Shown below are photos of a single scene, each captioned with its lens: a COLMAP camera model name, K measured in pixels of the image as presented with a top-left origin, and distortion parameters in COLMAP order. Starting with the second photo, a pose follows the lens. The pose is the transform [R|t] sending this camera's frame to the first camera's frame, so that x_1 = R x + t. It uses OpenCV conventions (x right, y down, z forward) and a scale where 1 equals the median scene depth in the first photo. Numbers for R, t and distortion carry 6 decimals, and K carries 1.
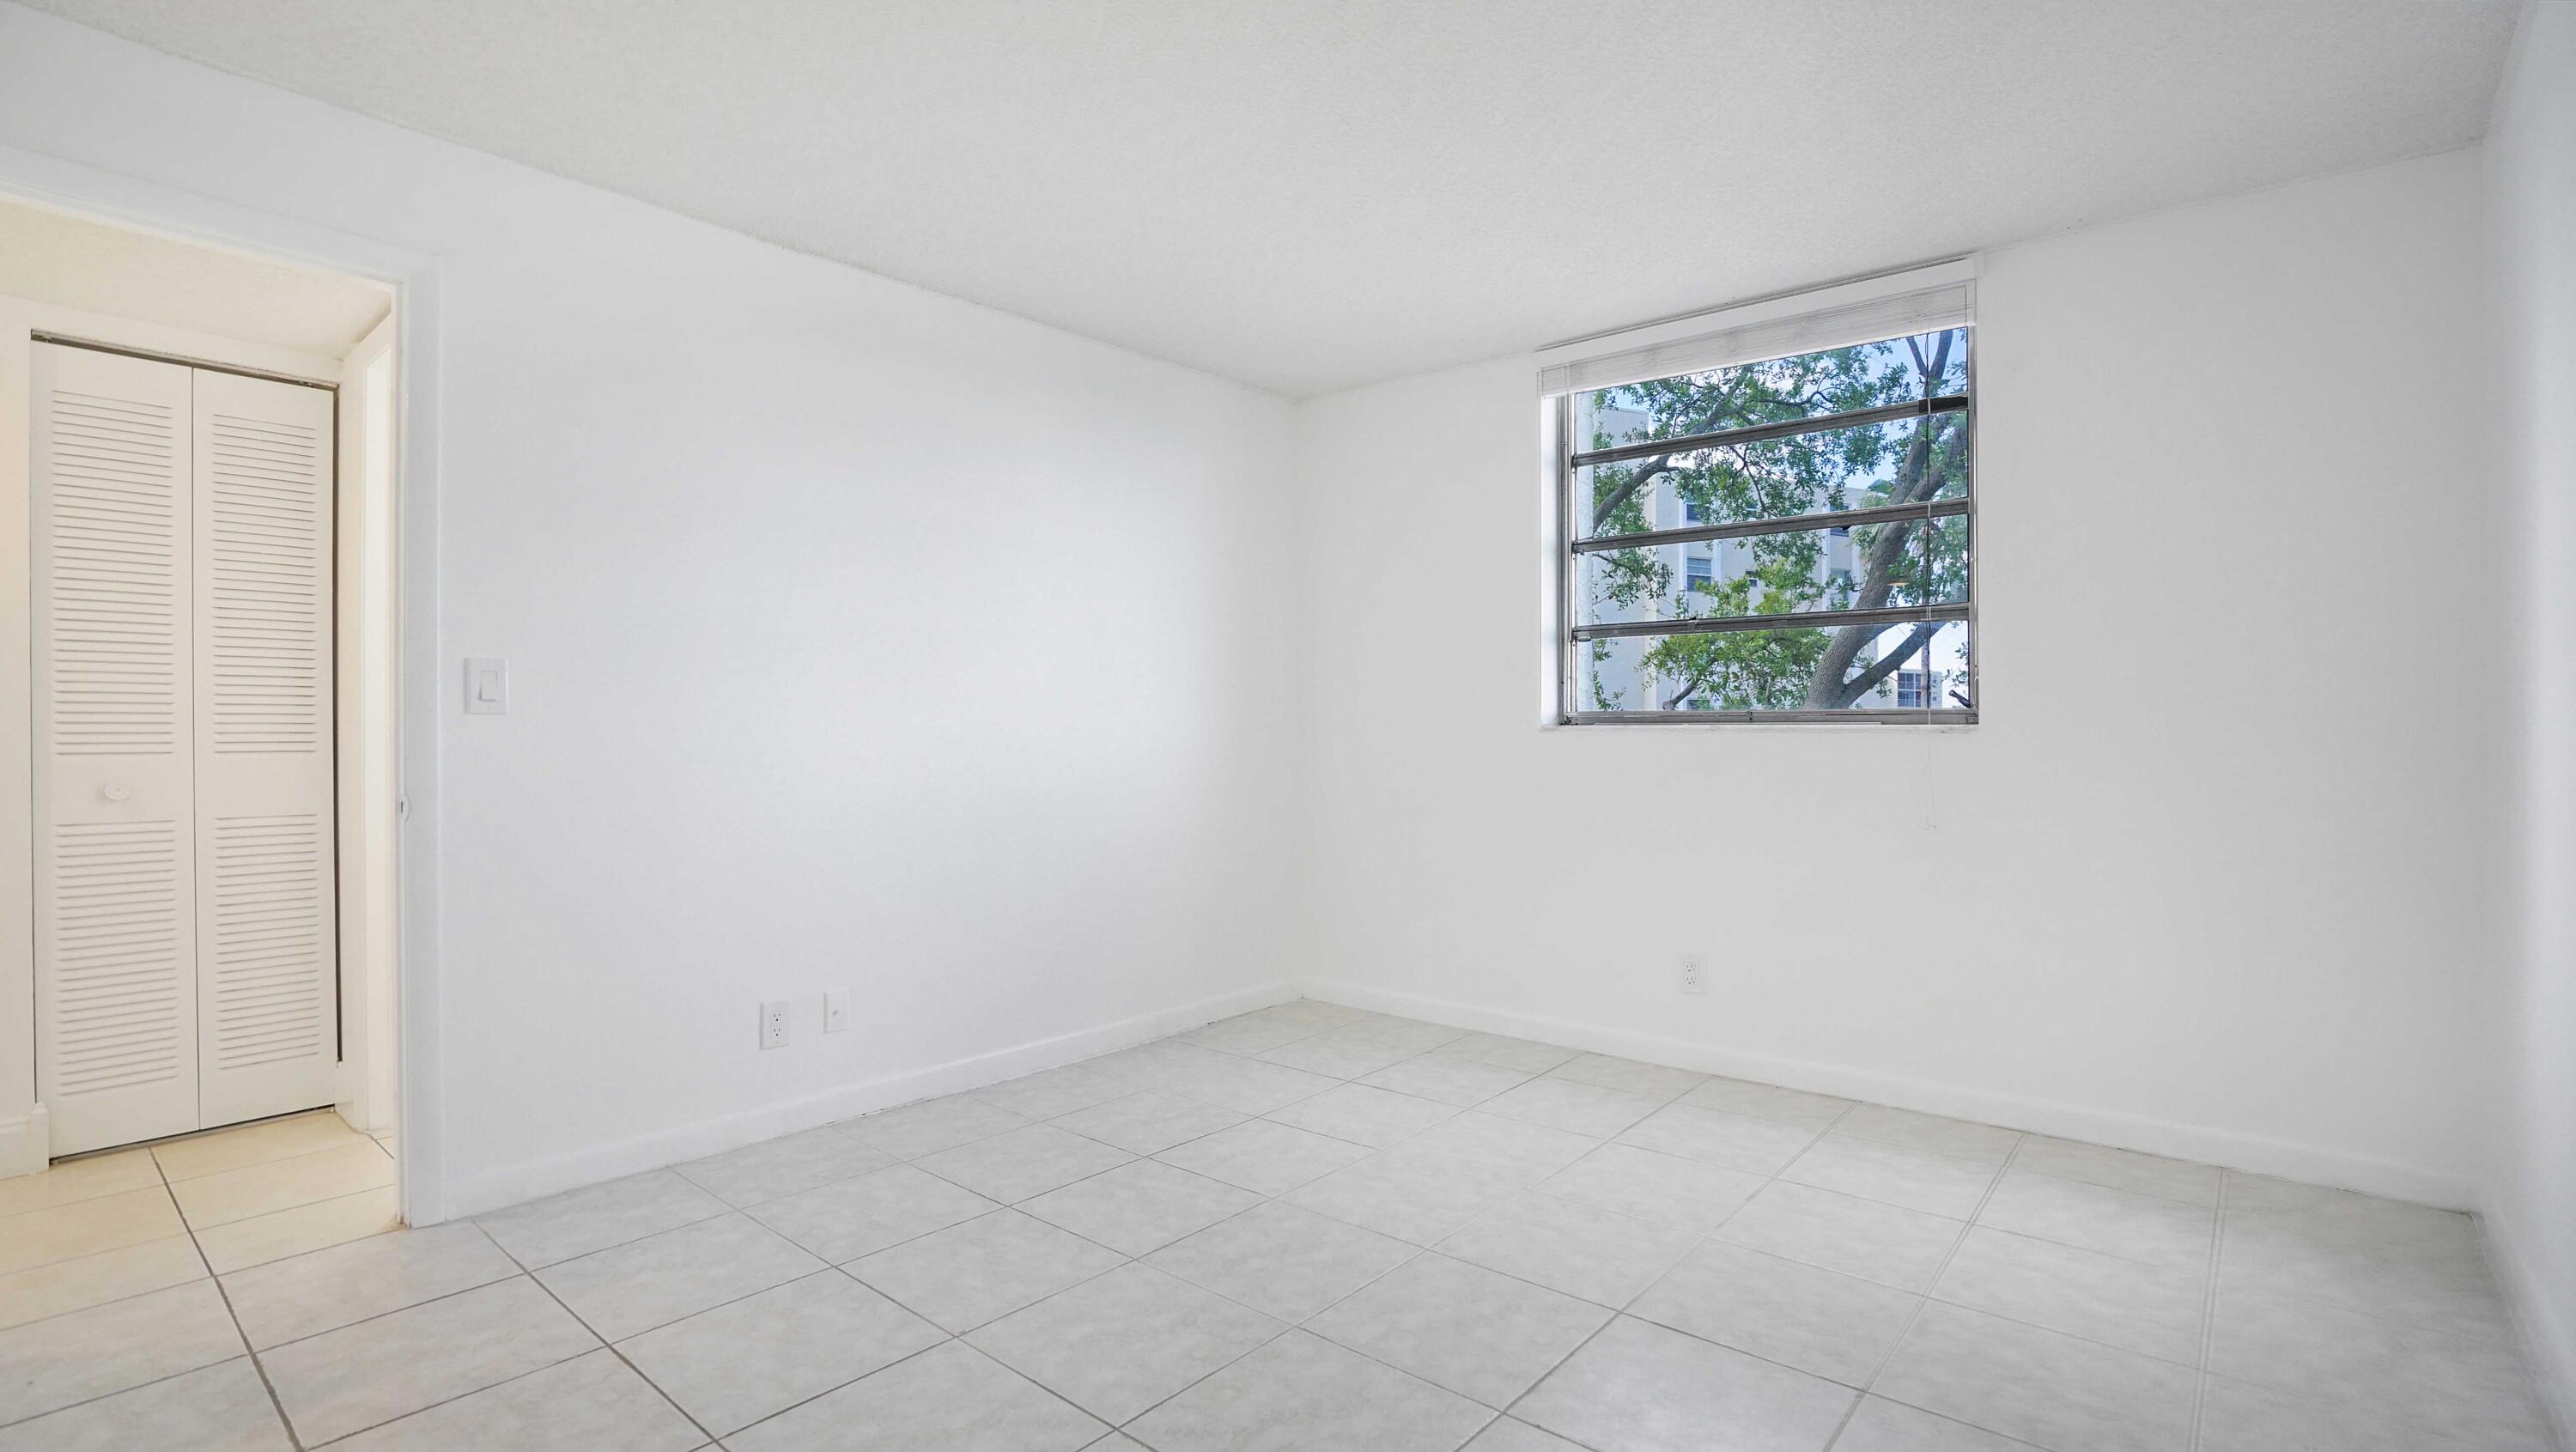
lens RADIAL K [[1202.5, 0, 1287.0], [0, 1202.5, 734.3], [0, 0, 1]] dist [-0.053072, 0.020901]
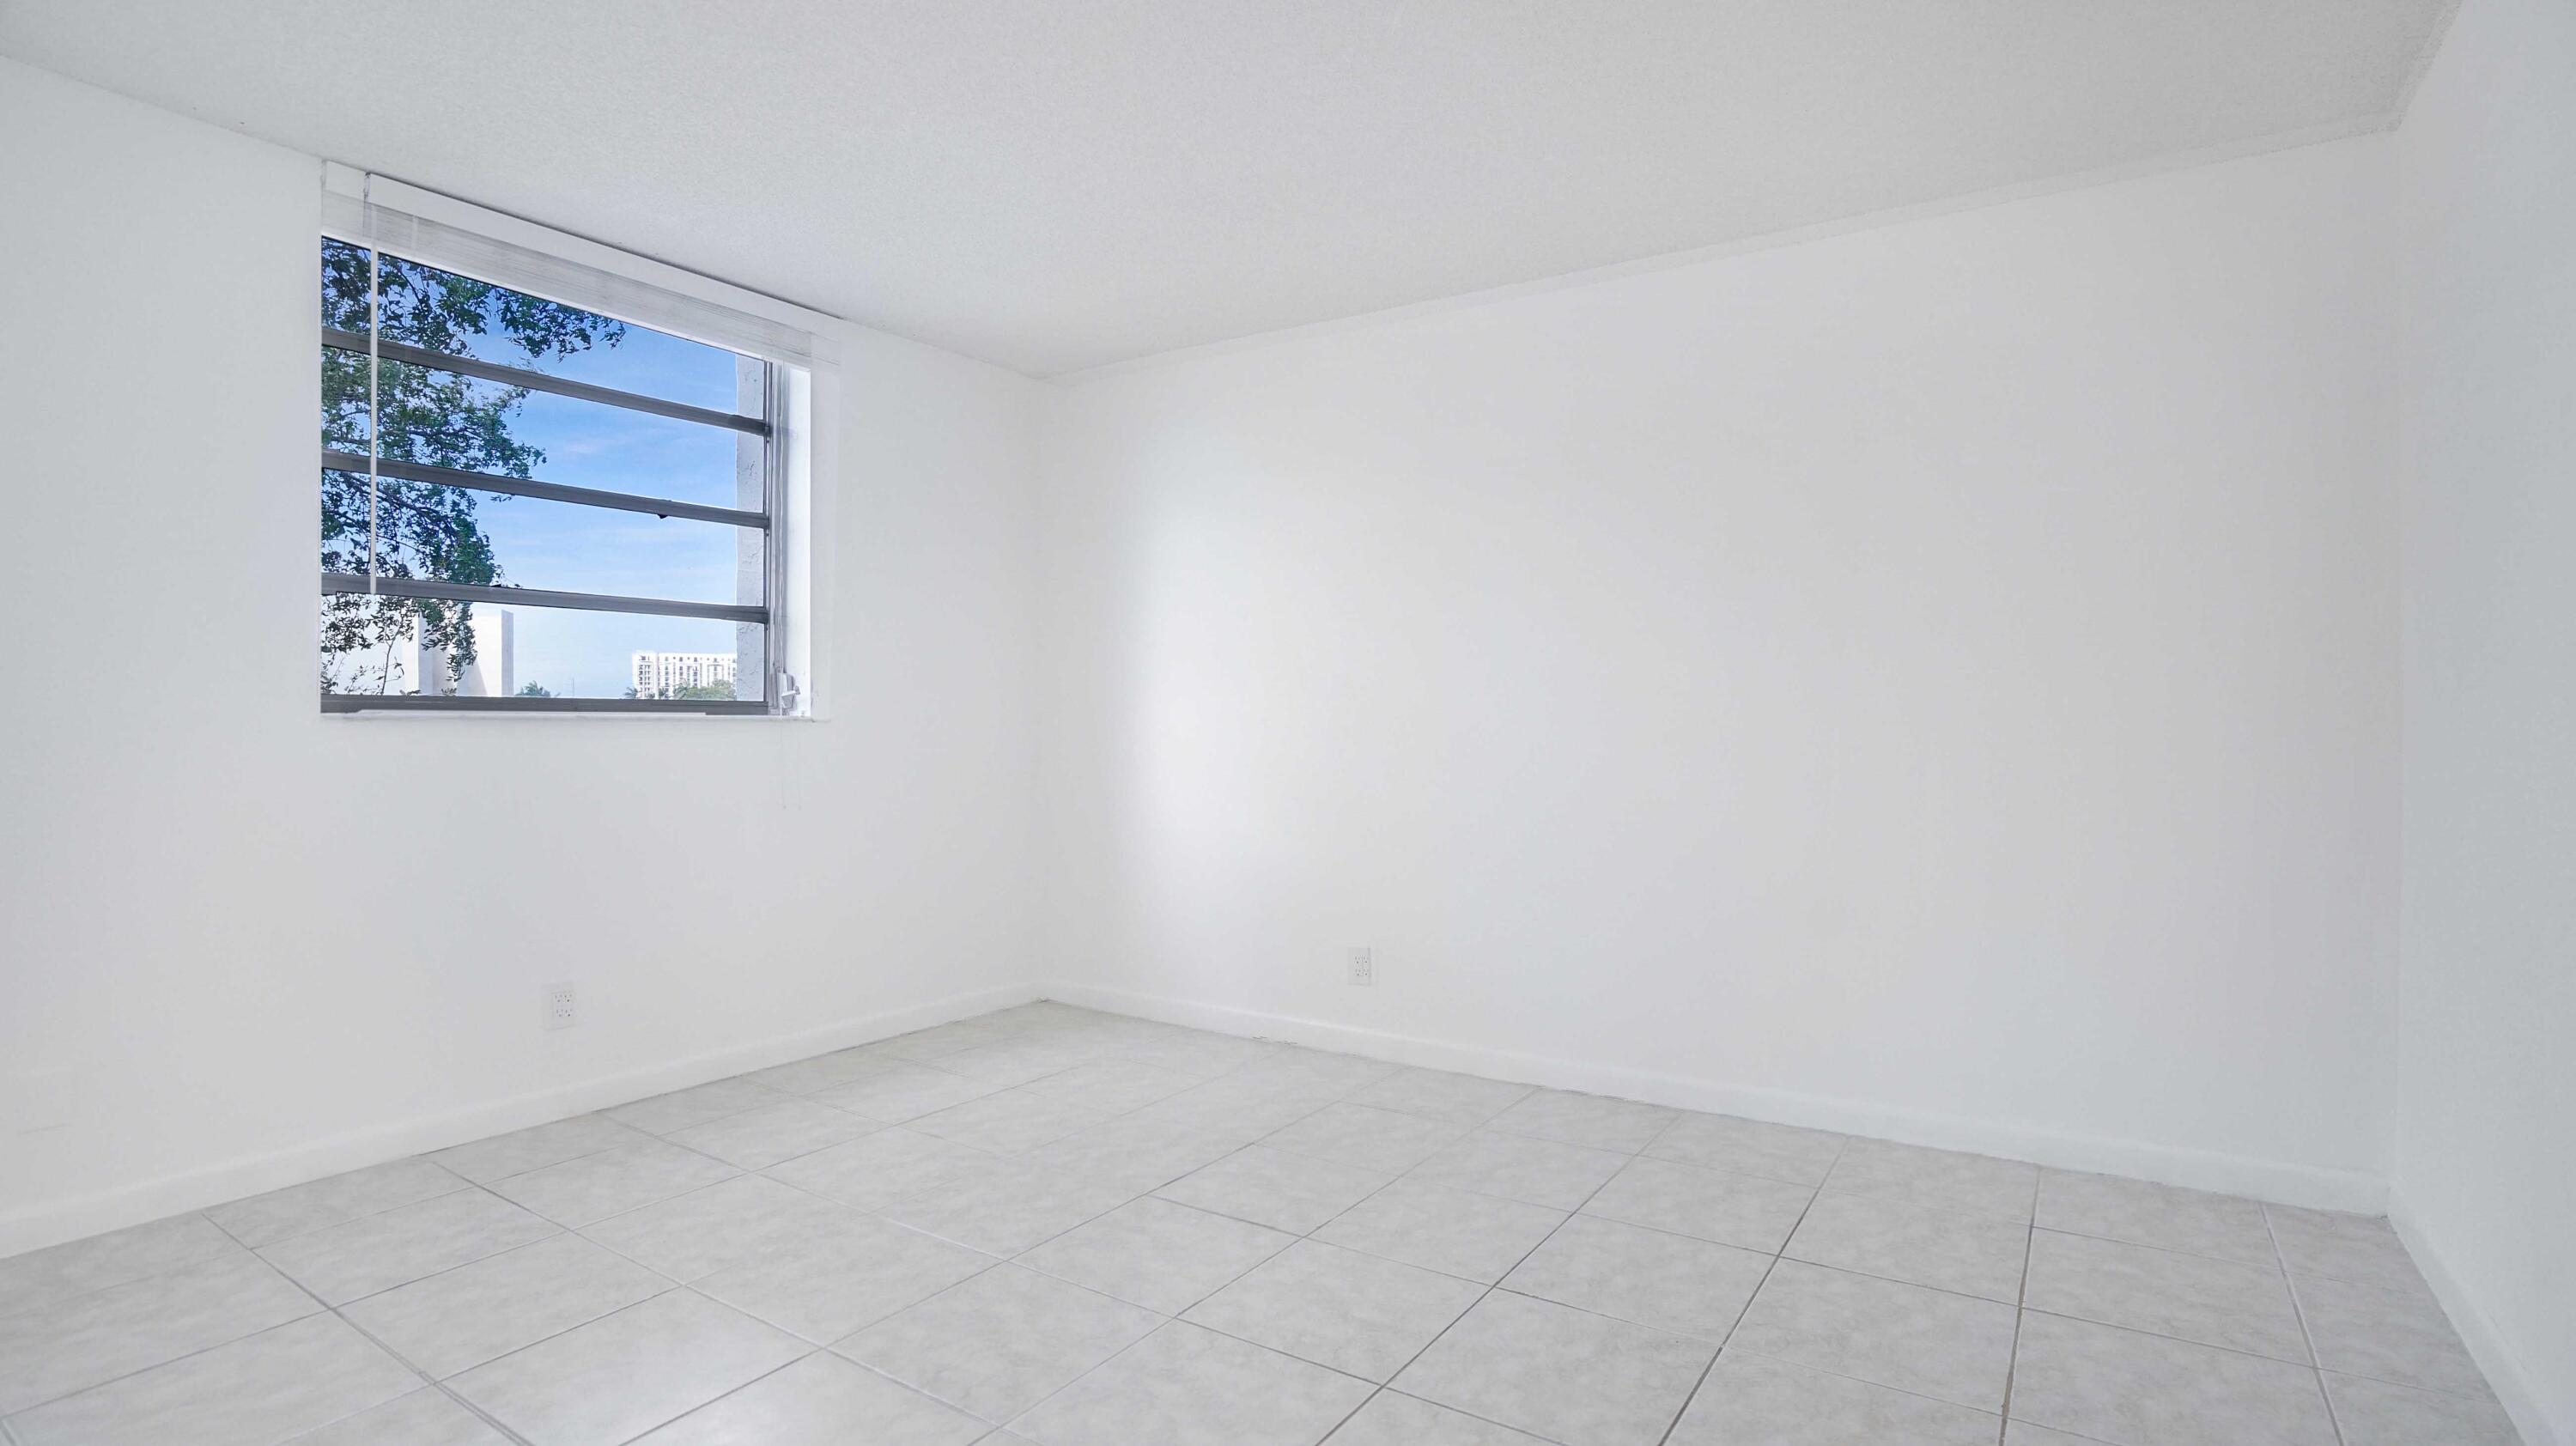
lens RADIAL K [[1202.5, 0, 1287.0], [0, 1202.5, 731.3], [0, 0, 1]] dist [-0.053072, 0.020901]
pose [[-0.110011, 0.002027, 0.993928, -0.566592], [0.012113, 0.999926, -0.000698, 0.013516], [-0.993857, 0.011963, -0.110027, 0.593729]]
